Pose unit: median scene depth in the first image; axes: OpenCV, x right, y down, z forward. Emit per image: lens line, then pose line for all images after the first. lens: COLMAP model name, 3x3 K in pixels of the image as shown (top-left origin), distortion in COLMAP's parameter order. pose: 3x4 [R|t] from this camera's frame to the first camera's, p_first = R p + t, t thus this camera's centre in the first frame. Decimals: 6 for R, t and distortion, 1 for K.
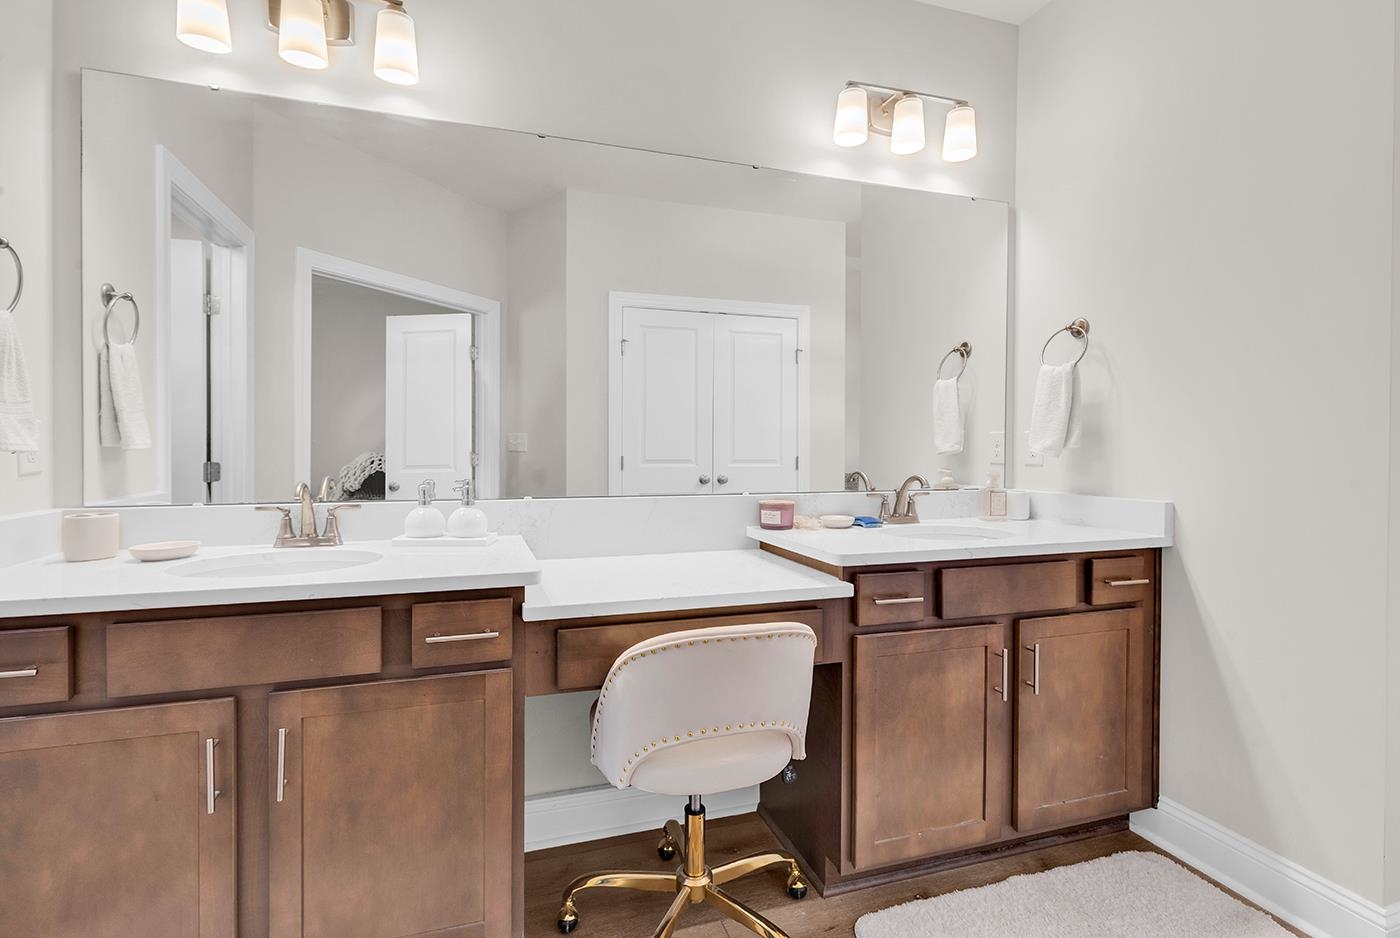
lens RADIAL K [[643.1, 0, 656.9], [0, 643.1, 452.3], [0, 0, 1]] dist [0.005694, -0.001307]
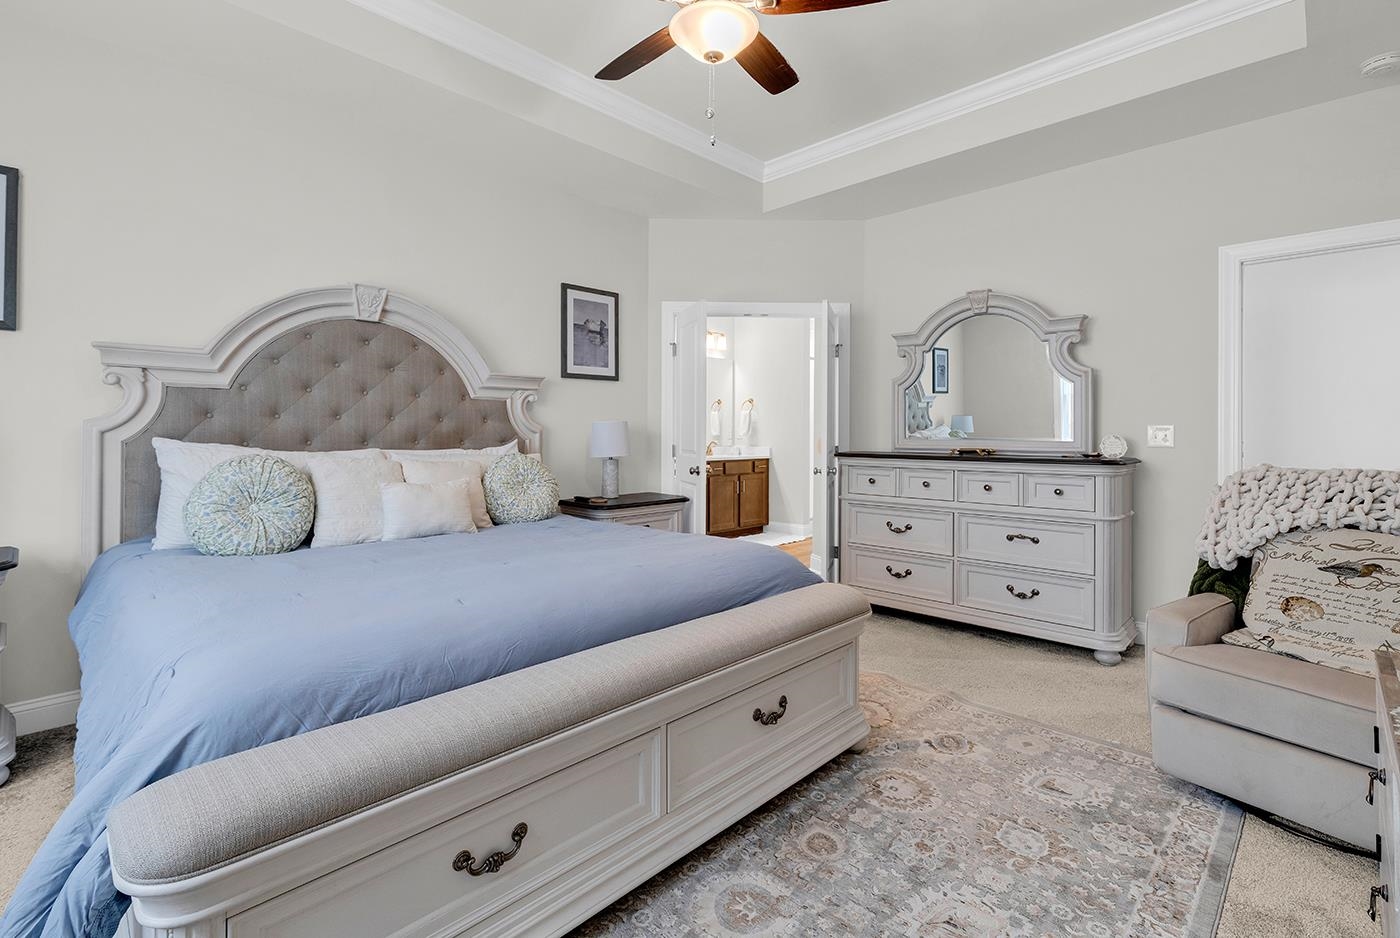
lens RADIAL K [[643.1, 0, 693.7], [0, 643.1, 438.7], [0, 0, 1]] dist [0.005694, -0.001307]
pose [[0.873431, -0.001003, 0.486947, -1.597729], [0.005022, 0.999963, -0.006948, 0.052149], [-0.486922, 0.008514, 0.873404, -2.300929]]
